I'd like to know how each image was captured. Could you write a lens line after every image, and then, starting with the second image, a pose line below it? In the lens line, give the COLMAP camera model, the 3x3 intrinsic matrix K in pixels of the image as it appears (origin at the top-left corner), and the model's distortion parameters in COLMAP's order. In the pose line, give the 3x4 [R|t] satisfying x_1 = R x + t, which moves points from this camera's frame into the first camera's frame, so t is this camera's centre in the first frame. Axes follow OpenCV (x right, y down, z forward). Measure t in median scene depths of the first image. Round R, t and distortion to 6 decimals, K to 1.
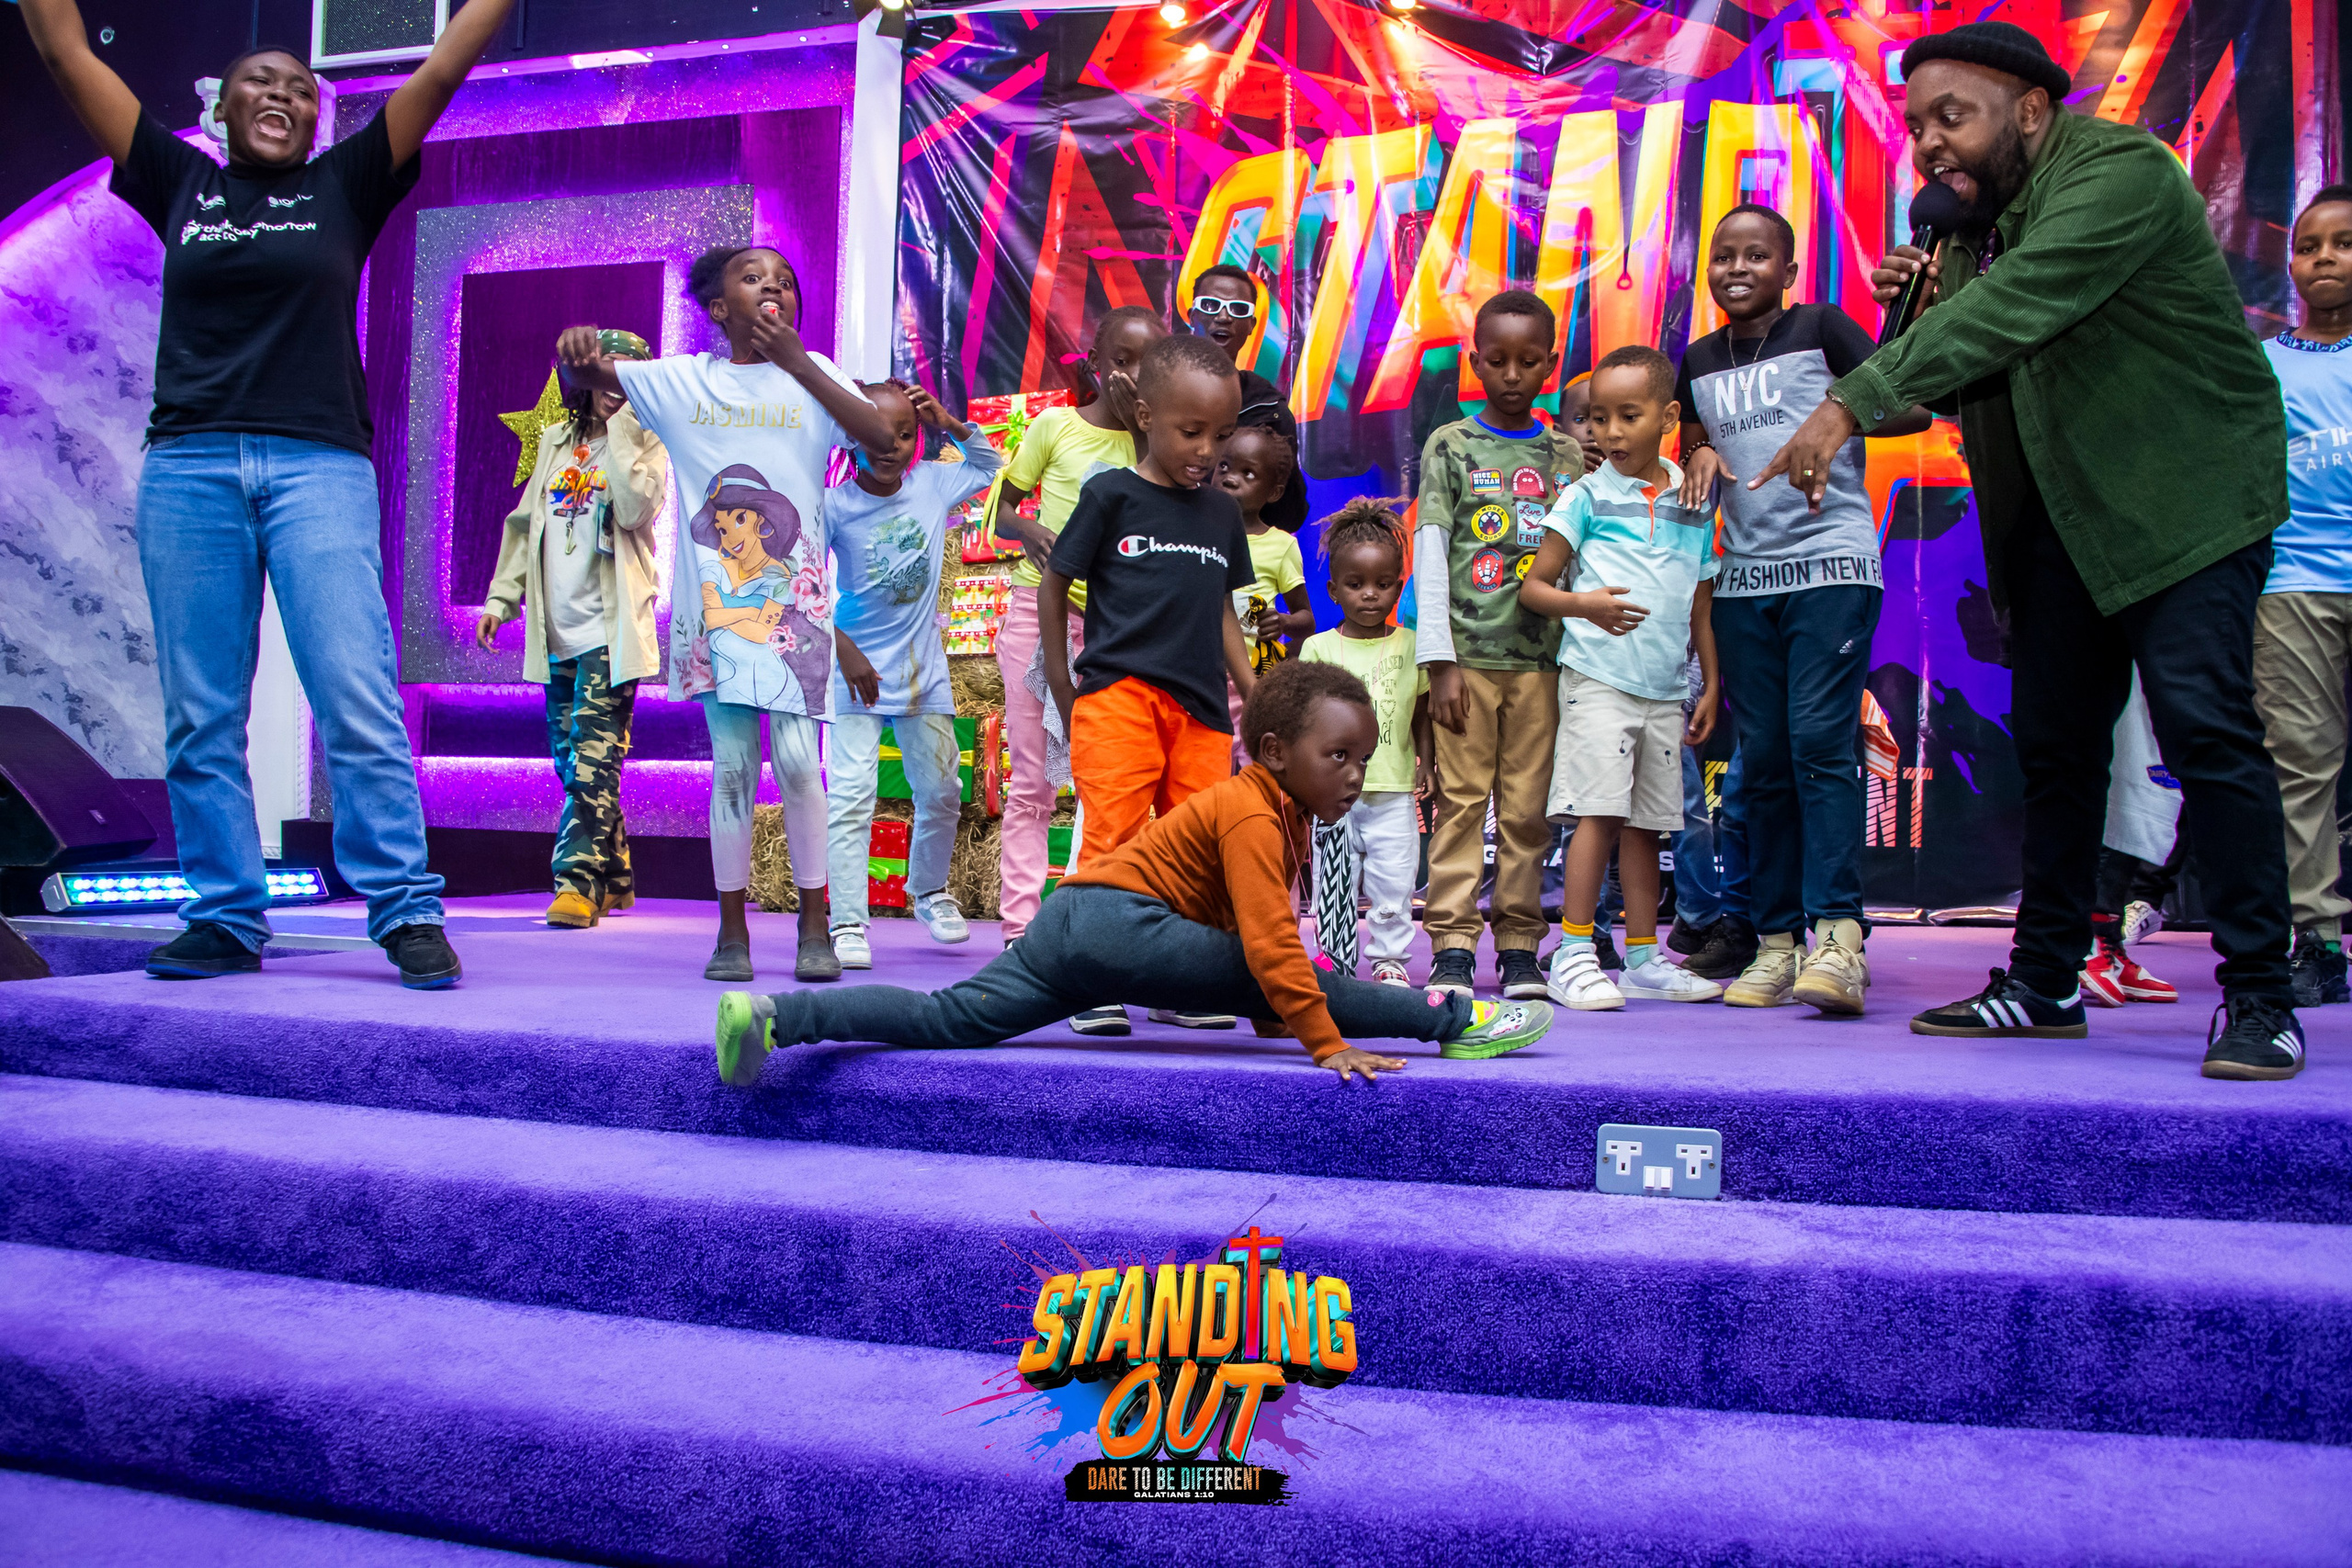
lens RADIAL K [[1898.1, 0, 1163.9], [0, 1898.1, 796.9], [0, 0, 1]] dist [-0.143397, 0.083273]
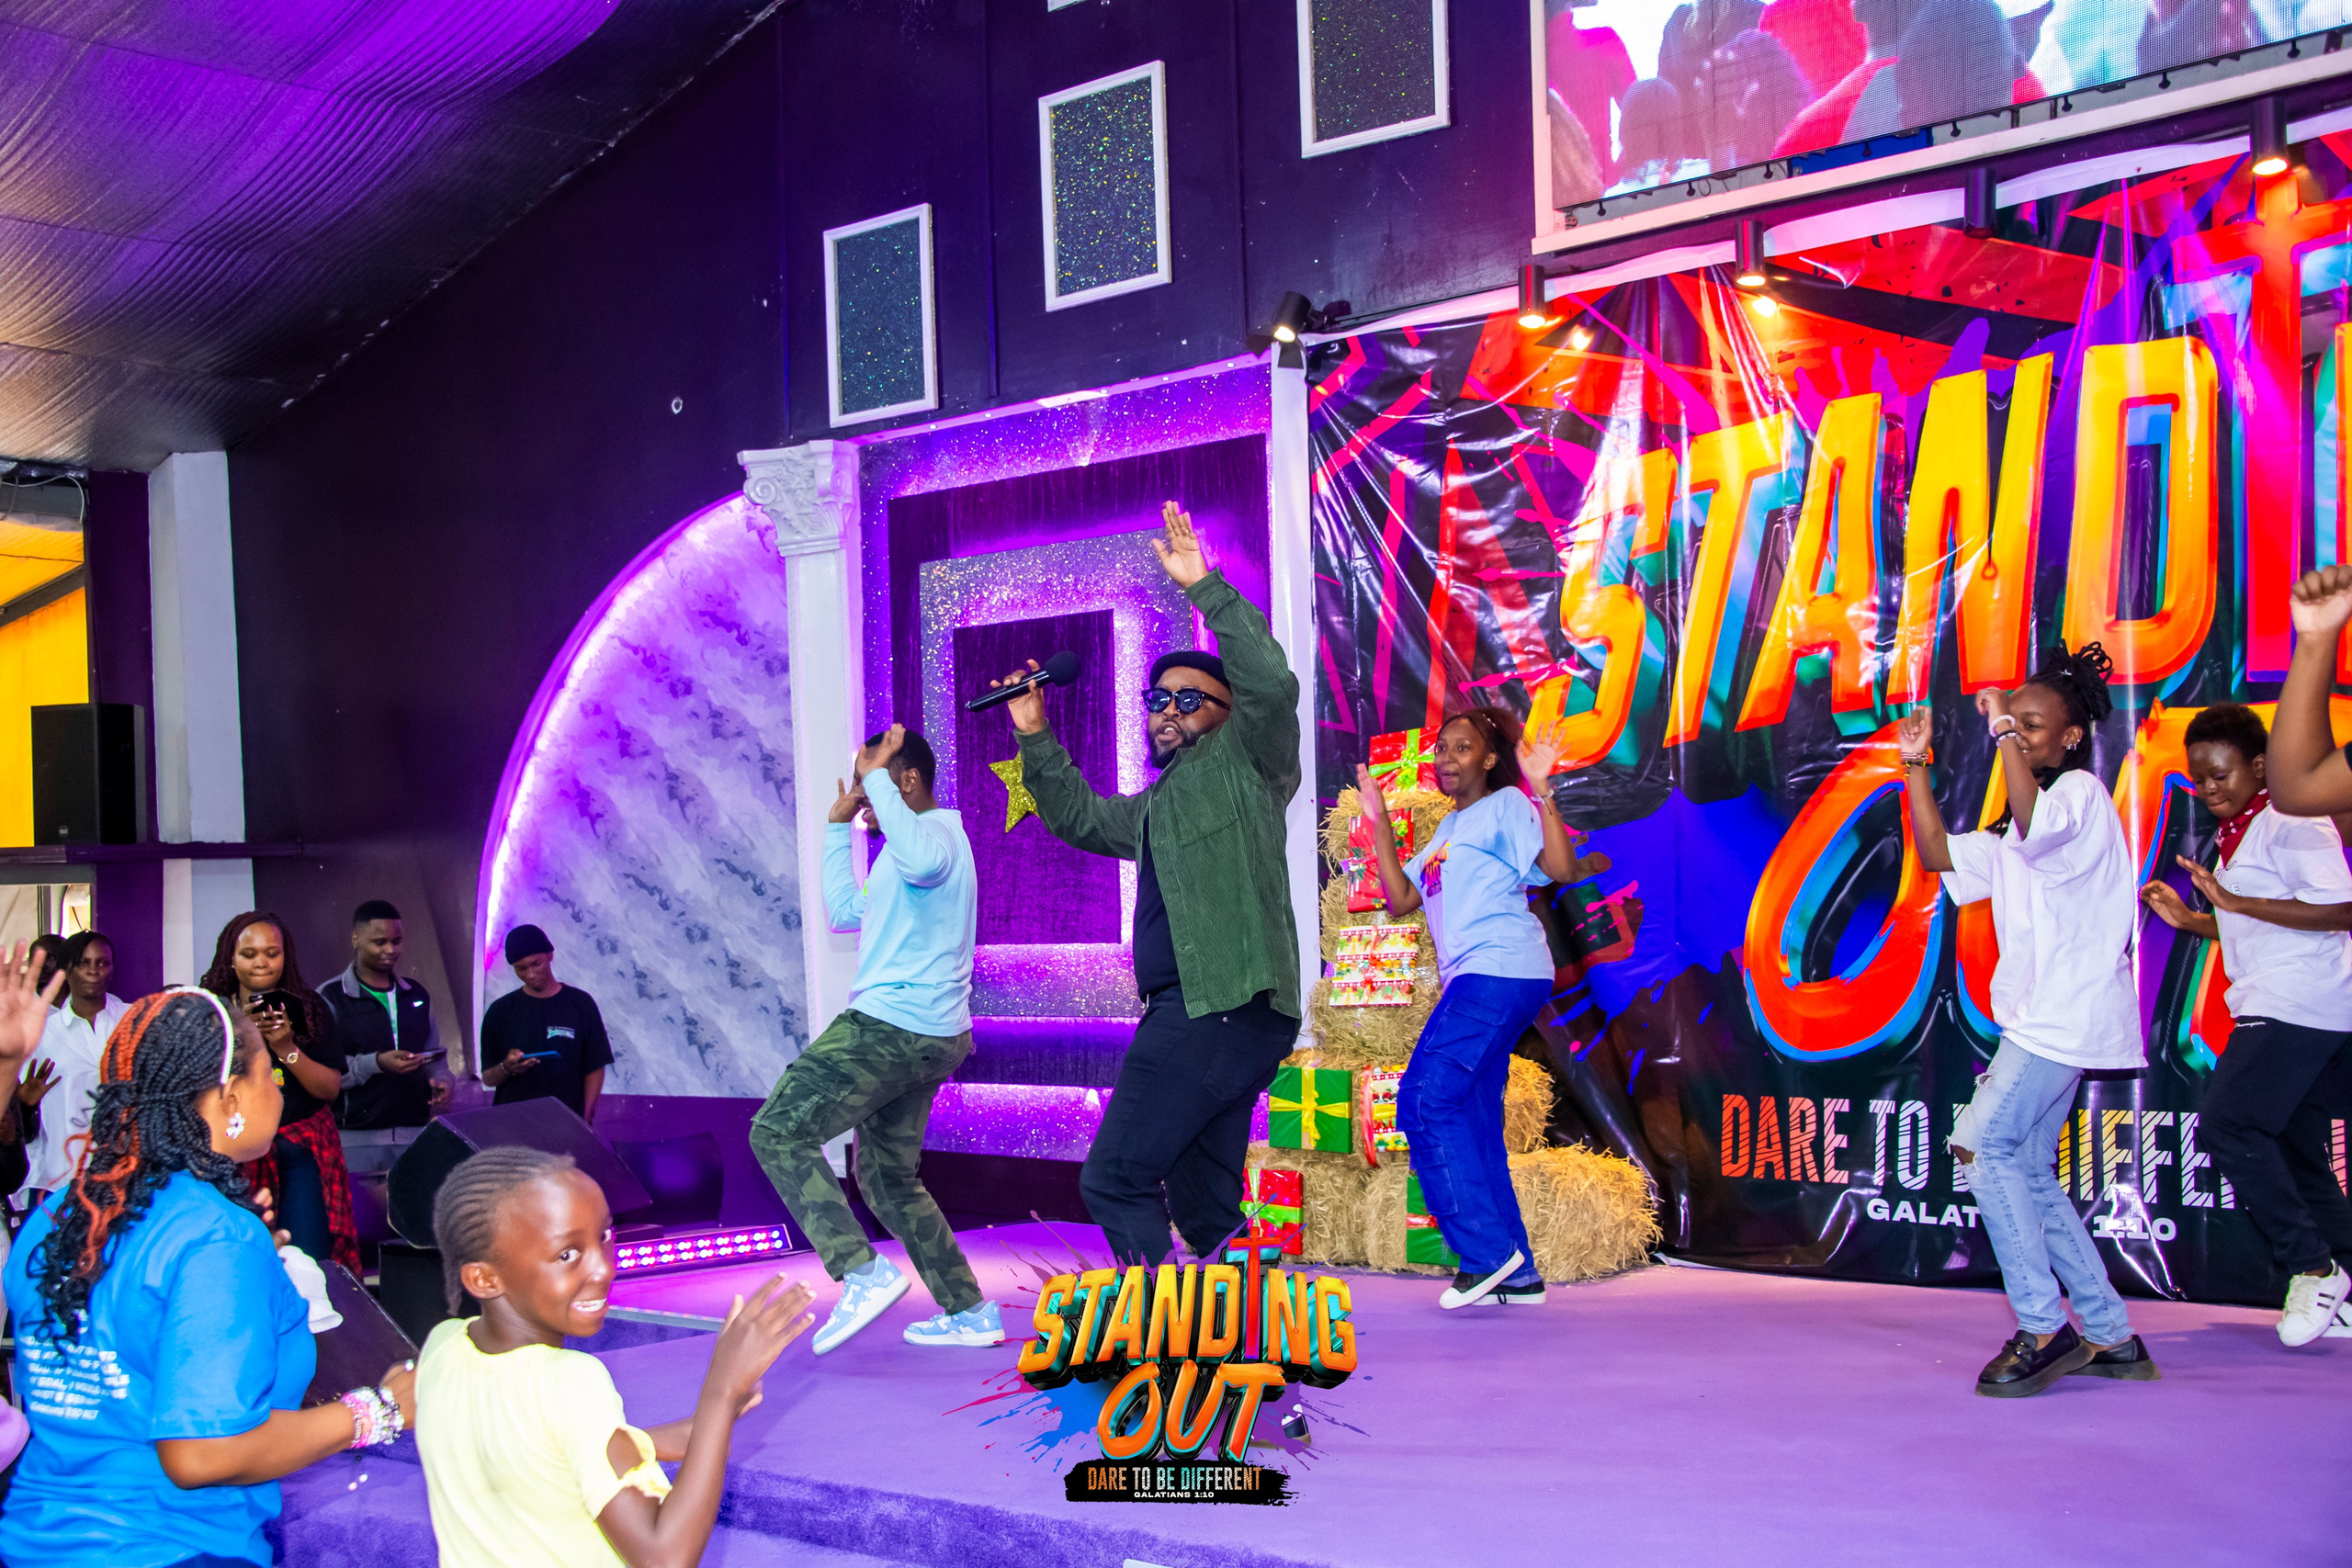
lens RADIAL K [[2607.2, 0, 1169.5], [0, 2607.2, 793.7], [0, 0, 1]] dist [0.030174, 0.266541]
pose [[0.886284, -0.065134, -0.458539, 0.446938], [0.043391, 0.997384, -0.057808, -0.108033], [0.461105, 0.031338, 0.886792, -0.285740]]
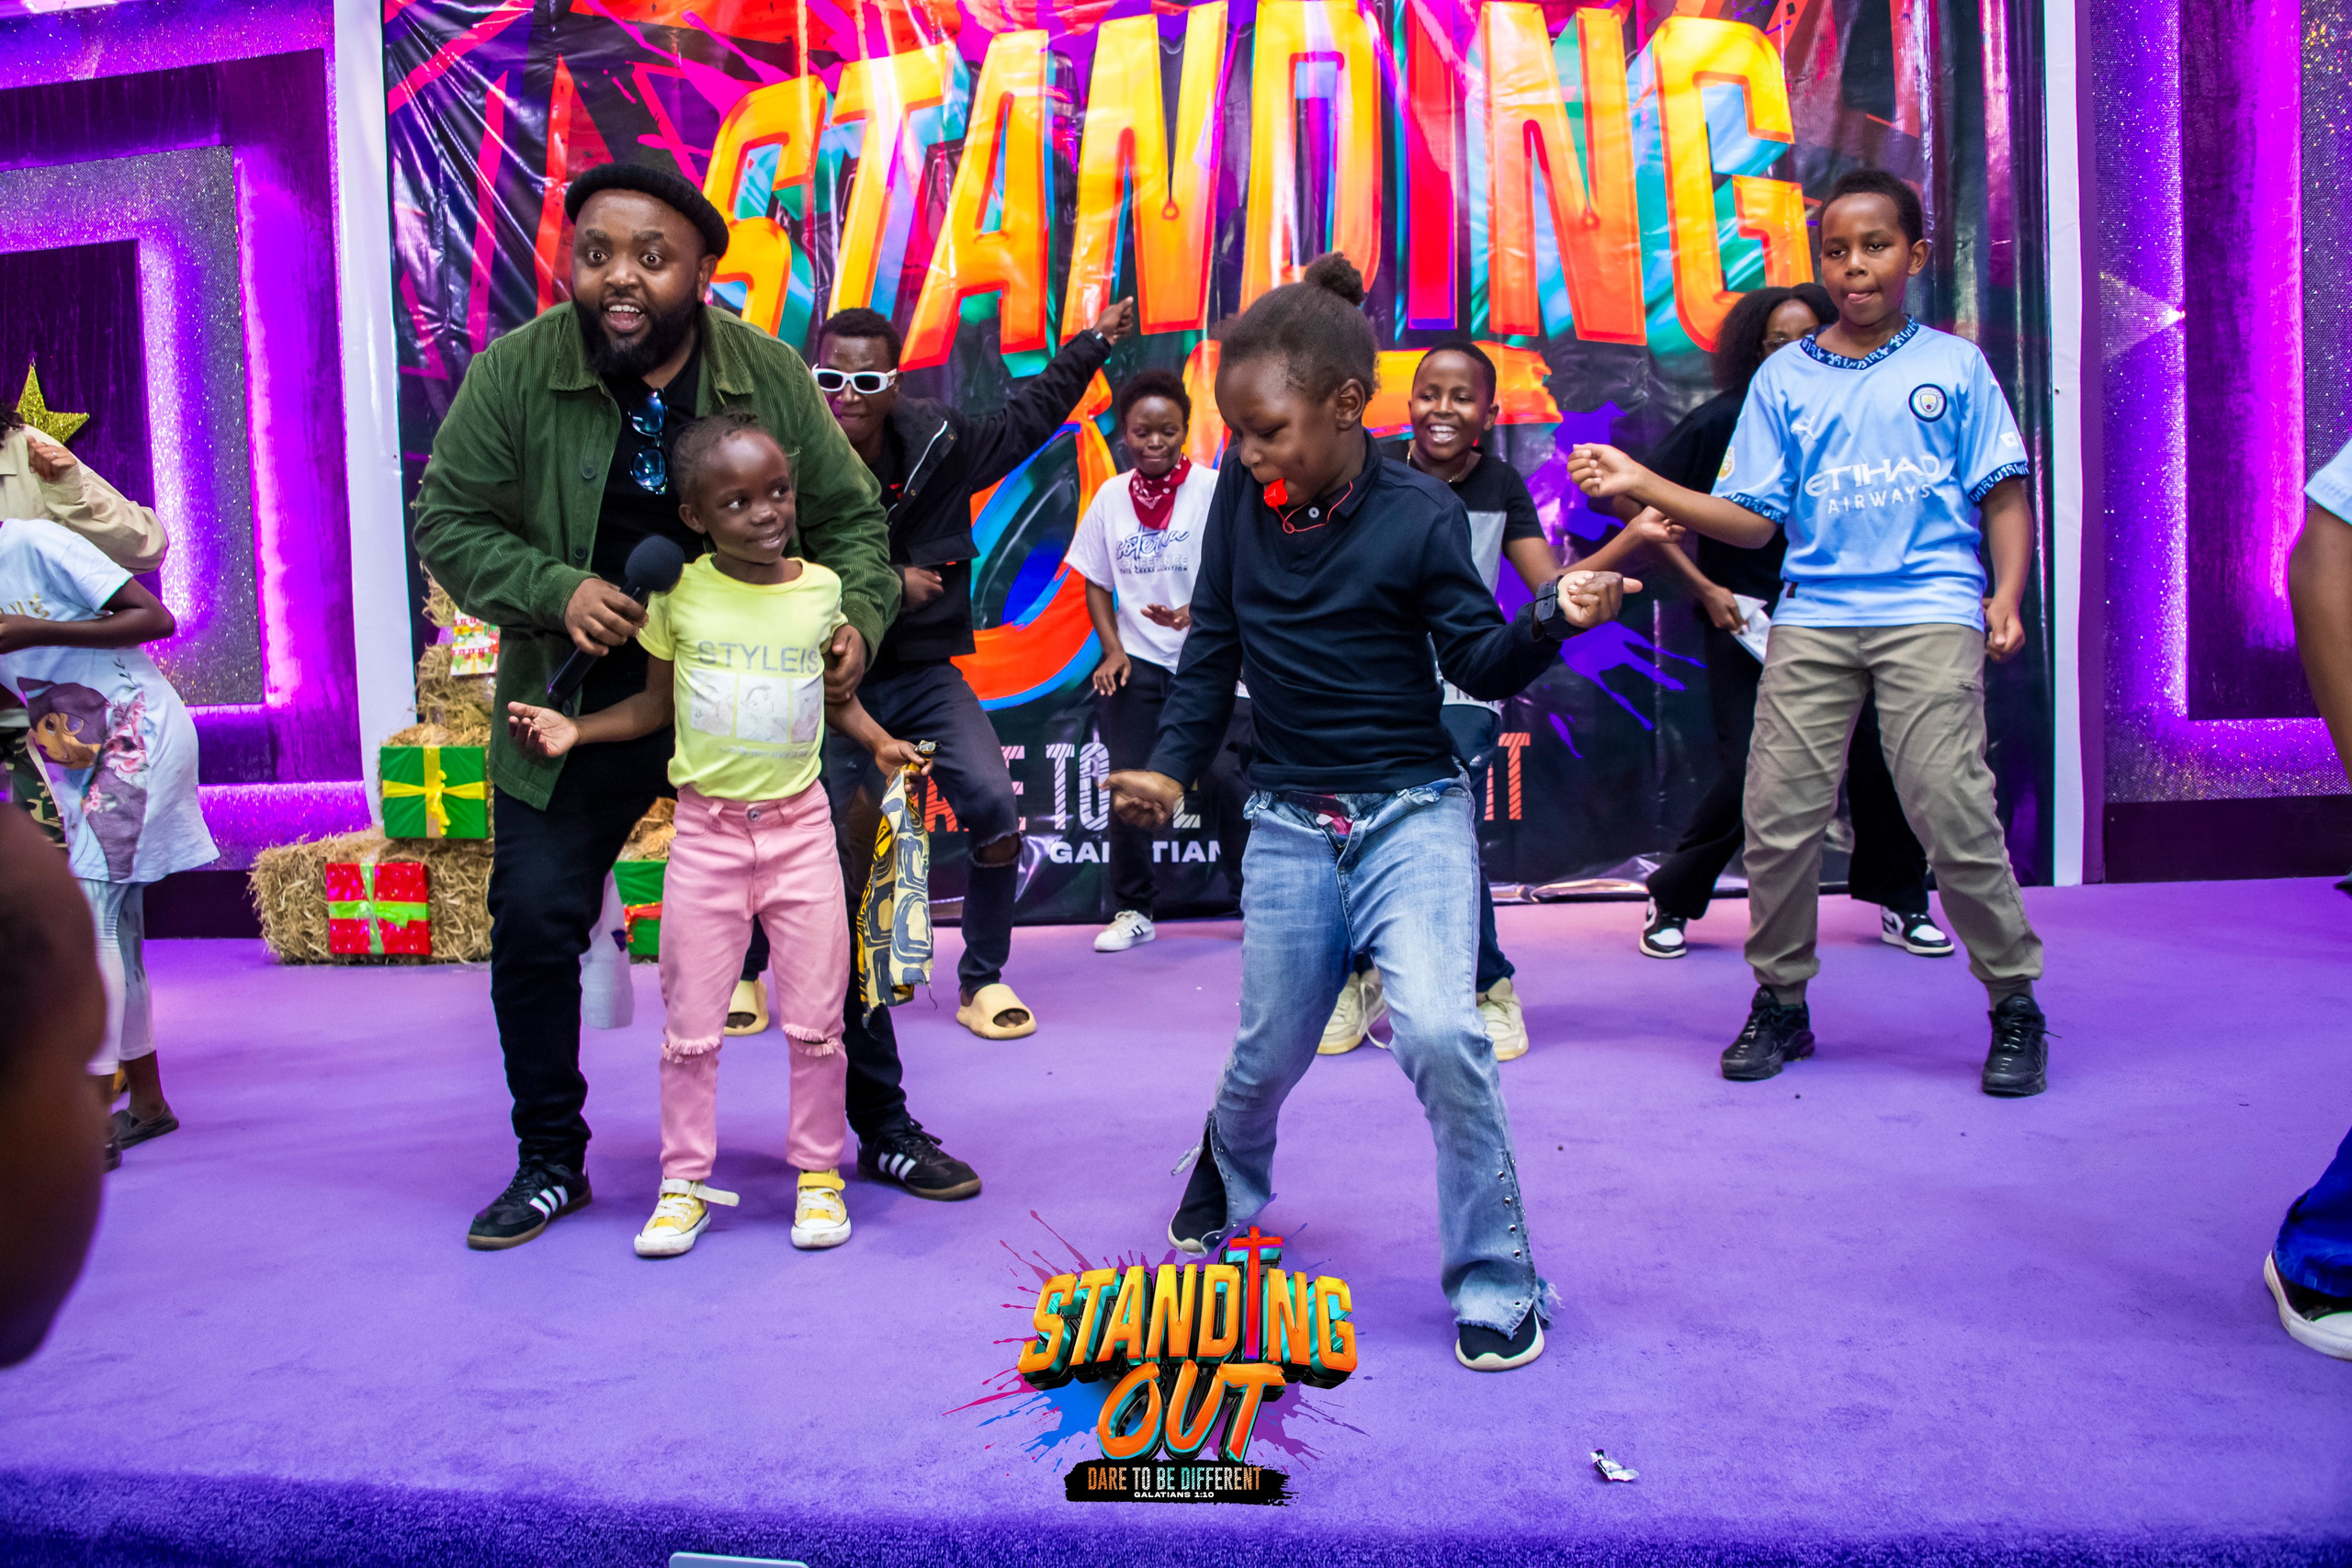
lens RADIAL K [[1879.0, 0, 1159.3], [0, 1879.0, 782.9], [0, 0, 1]] dist [-0.130467, 0.058194]
pose [[0.994695, -0.069569, 0.075773, 0.147333], [0.063027, 0.994338, 0.085556, -0.075546], [-0.081296, -0.080327, 0.993448, 0.085117]]
